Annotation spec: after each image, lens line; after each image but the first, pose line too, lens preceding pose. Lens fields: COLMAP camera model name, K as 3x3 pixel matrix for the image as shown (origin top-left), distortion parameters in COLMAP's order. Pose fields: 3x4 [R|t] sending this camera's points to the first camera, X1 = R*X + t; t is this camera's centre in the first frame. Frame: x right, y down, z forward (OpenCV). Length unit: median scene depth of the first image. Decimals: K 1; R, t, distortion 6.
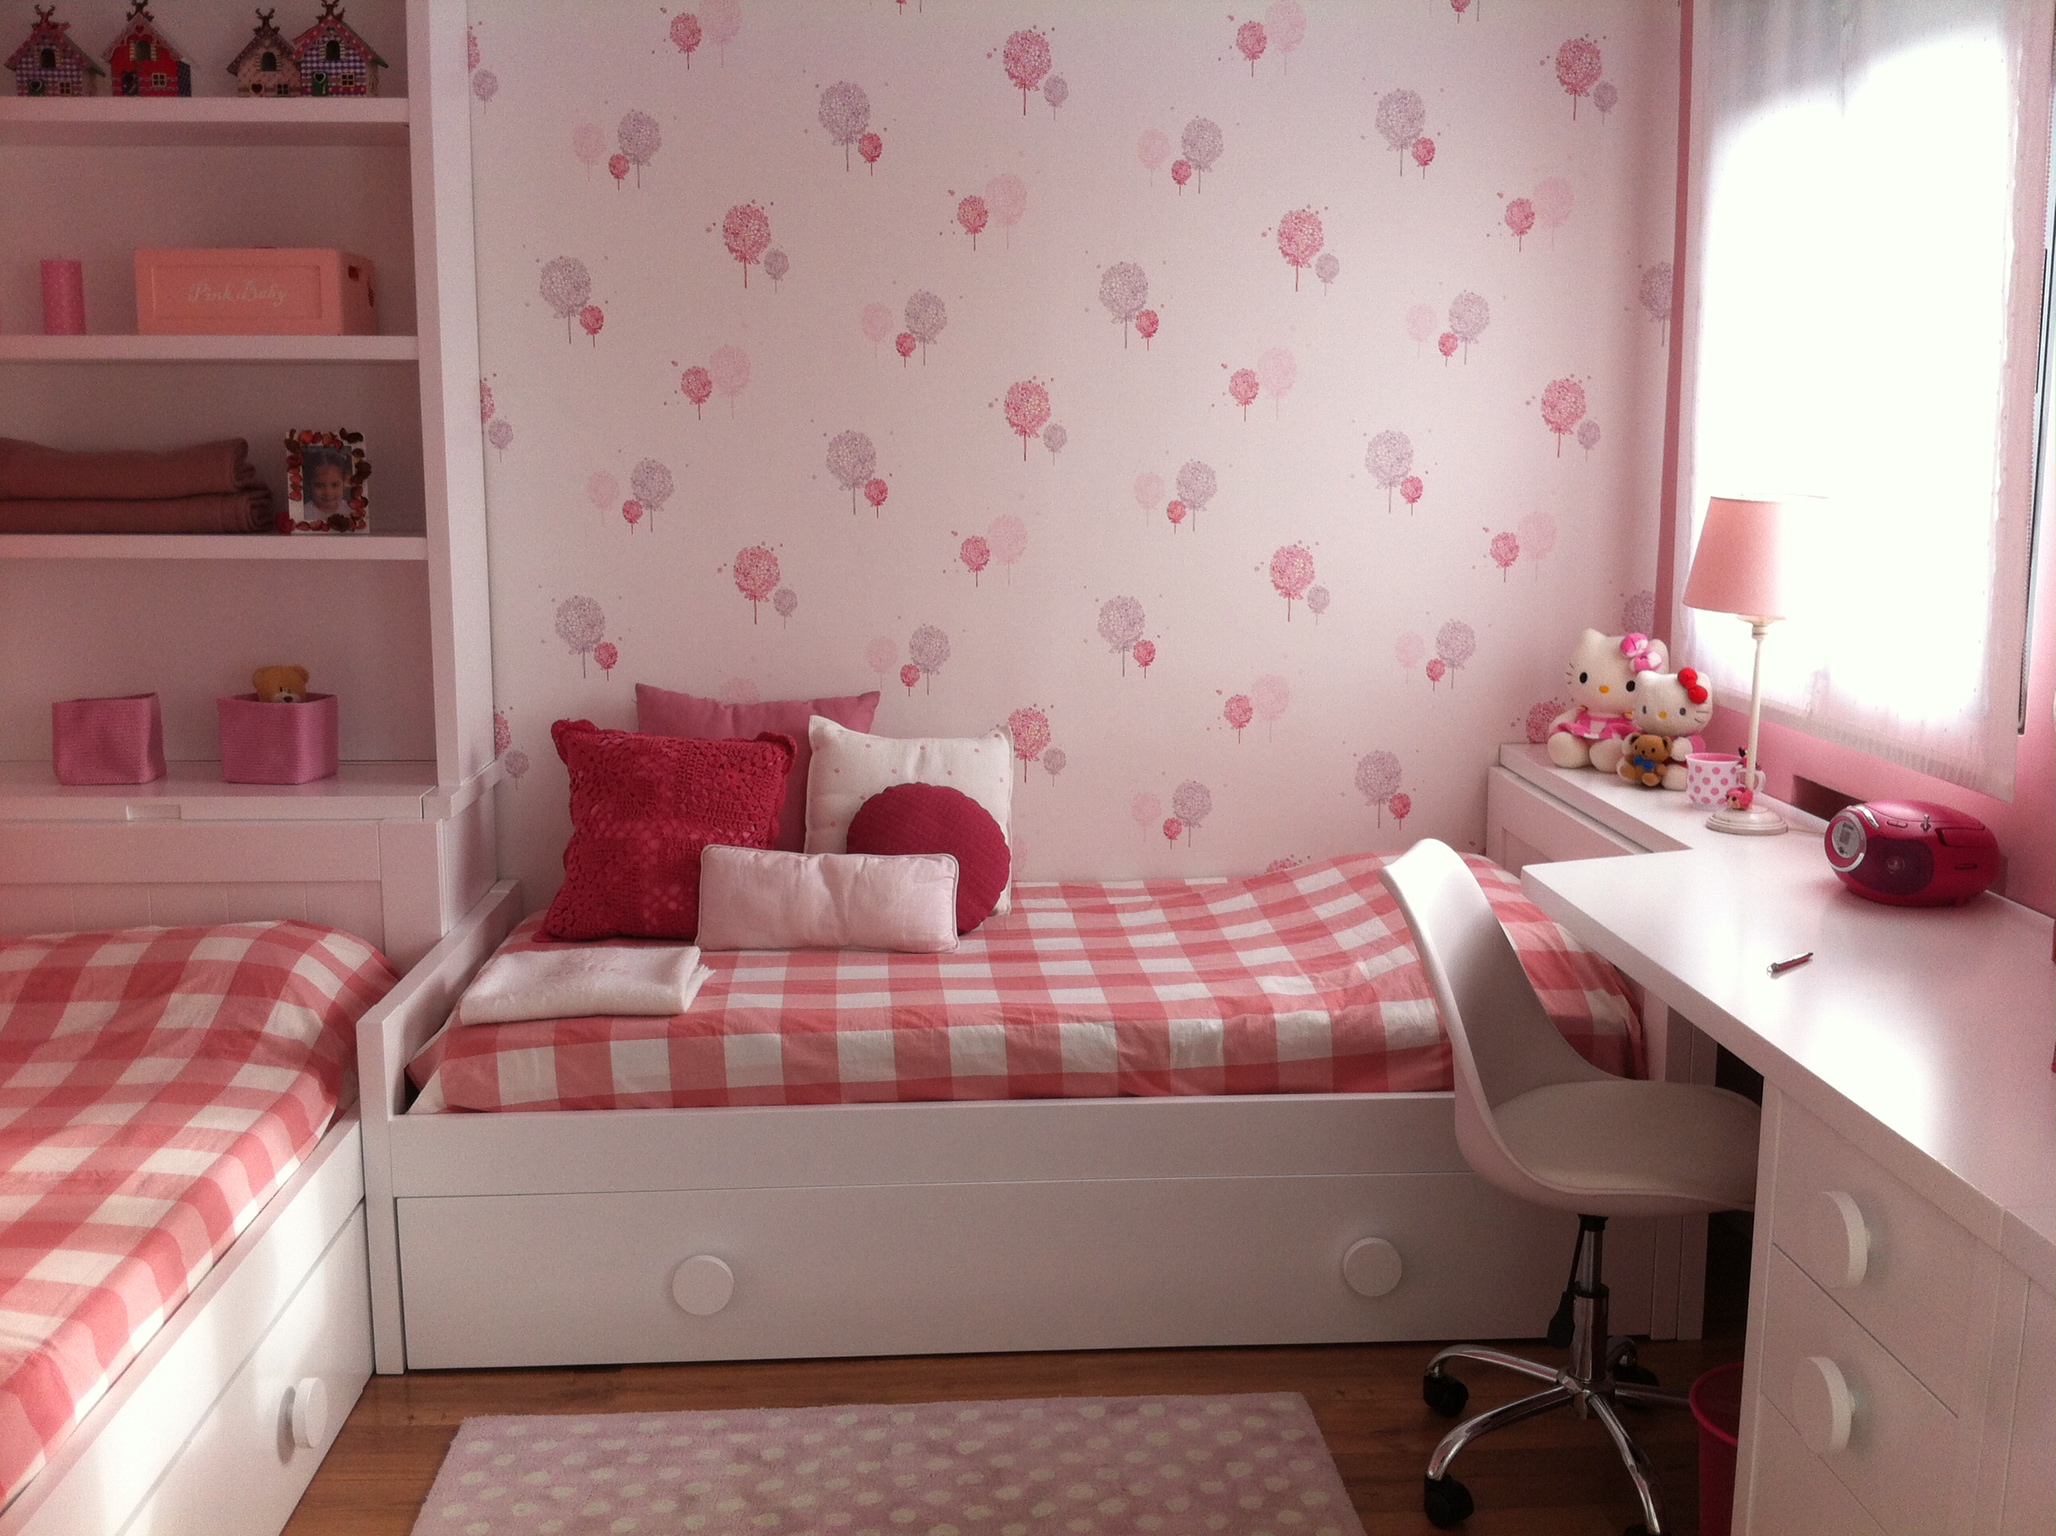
lens RADIAL K [[2011.7, 0, 1052.3], [0, 2011.7, 779.3], [0, 0, 1]] dist [0.126065, -0.394157]
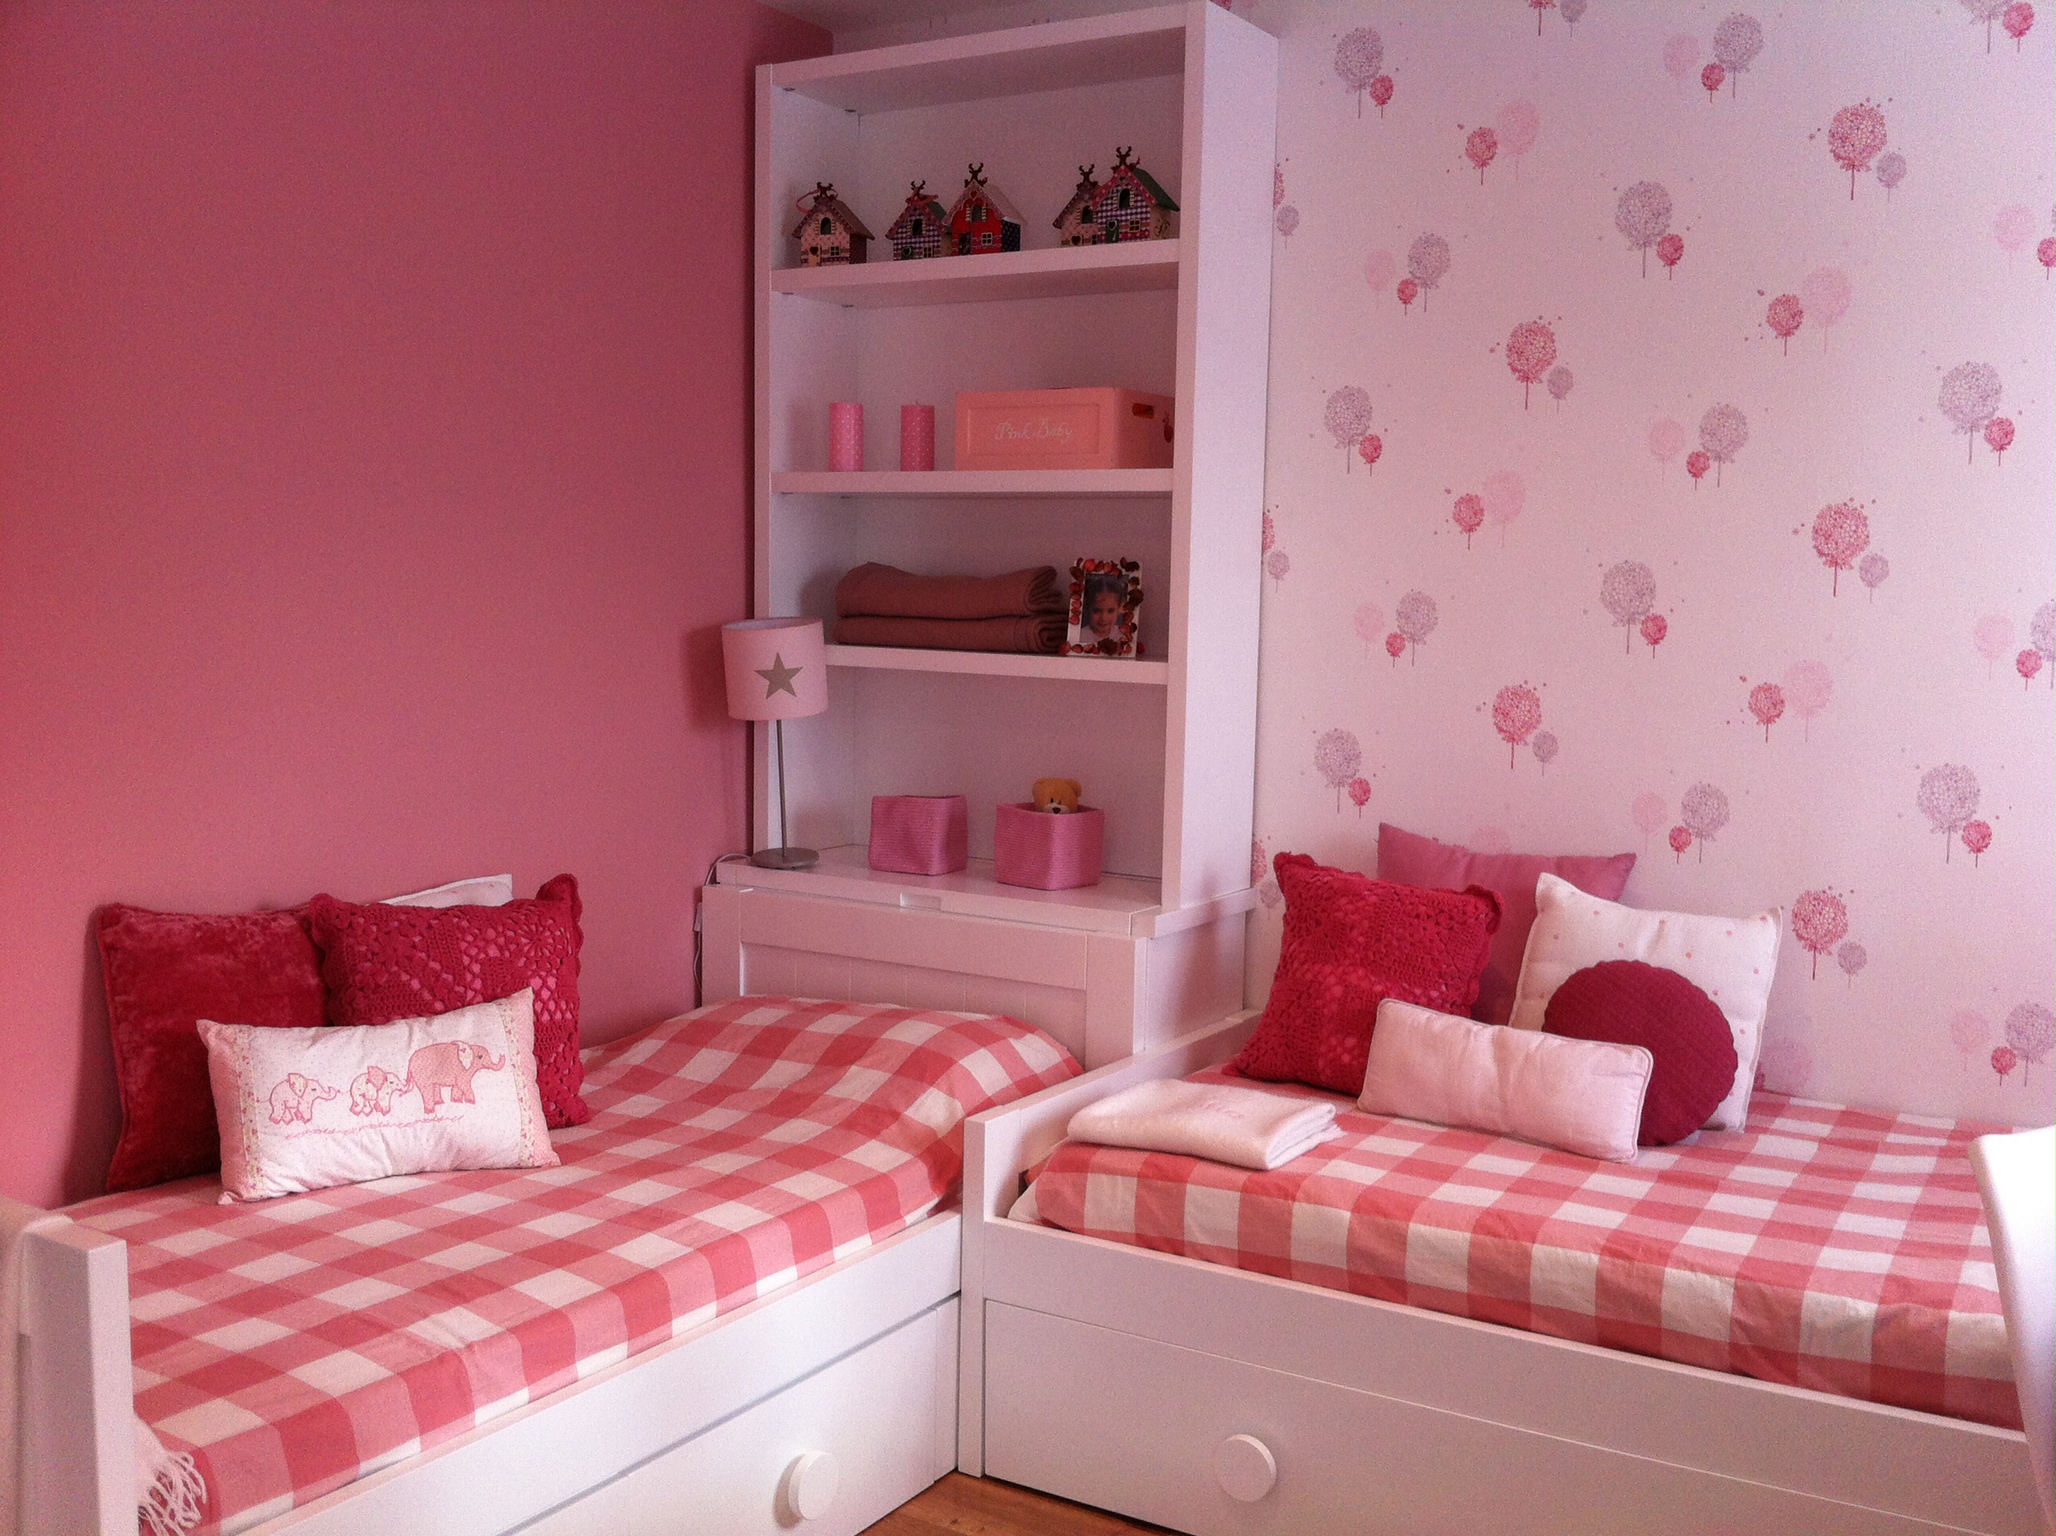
lens RADIAL K [[2011.7, 0, 1052.3], [0, 2011.7, 779.3], [0, 0, 1]] dist [0.126065, -0.394157]
pose [[0.813172, 0.068234, -0.578009, 0.237231], [-0.110816, 0.993088, -0.038667, -0.014957], [0.571376, 0.095496, 0.815113, 0.144695]]
